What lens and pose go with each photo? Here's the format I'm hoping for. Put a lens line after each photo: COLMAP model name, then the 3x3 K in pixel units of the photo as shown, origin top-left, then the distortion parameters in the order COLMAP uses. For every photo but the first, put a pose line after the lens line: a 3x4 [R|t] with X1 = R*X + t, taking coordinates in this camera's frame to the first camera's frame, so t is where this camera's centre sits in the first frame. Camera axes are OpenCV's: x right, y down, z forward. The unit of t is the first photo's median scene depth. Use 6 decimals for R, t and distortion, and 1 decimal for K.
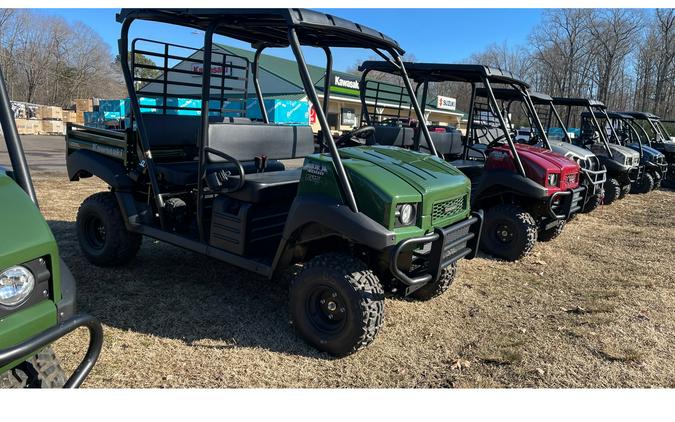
lens RADIAL K [[519.5, 0, 334.1], [0, 519.5, 209.5], [0, 0, 1]] dist [0.075635, -0.092624]
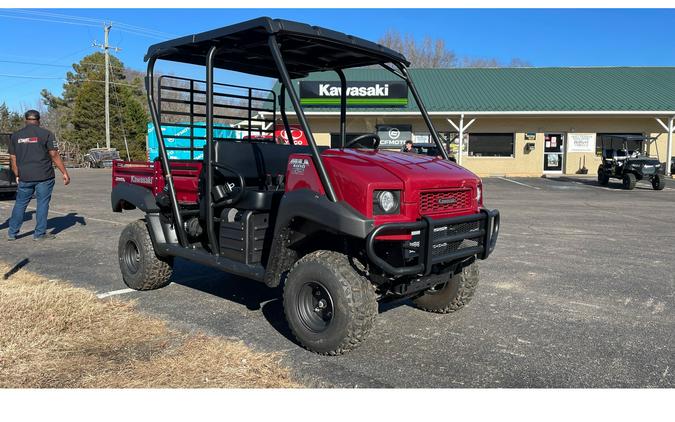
lens RADIAL K [[519.5, 0, 334.1], [0, 519.5, 209.5], [0, 0, 1]] dist [0.075635, -0.092624]
pose [[0.984612, -0.059129, -0.164446, 0.138815], [0.040224, 0.992434, -0.116005, 0.092212], [0.170061, 0.107605, 0.979541, 0.012340]]
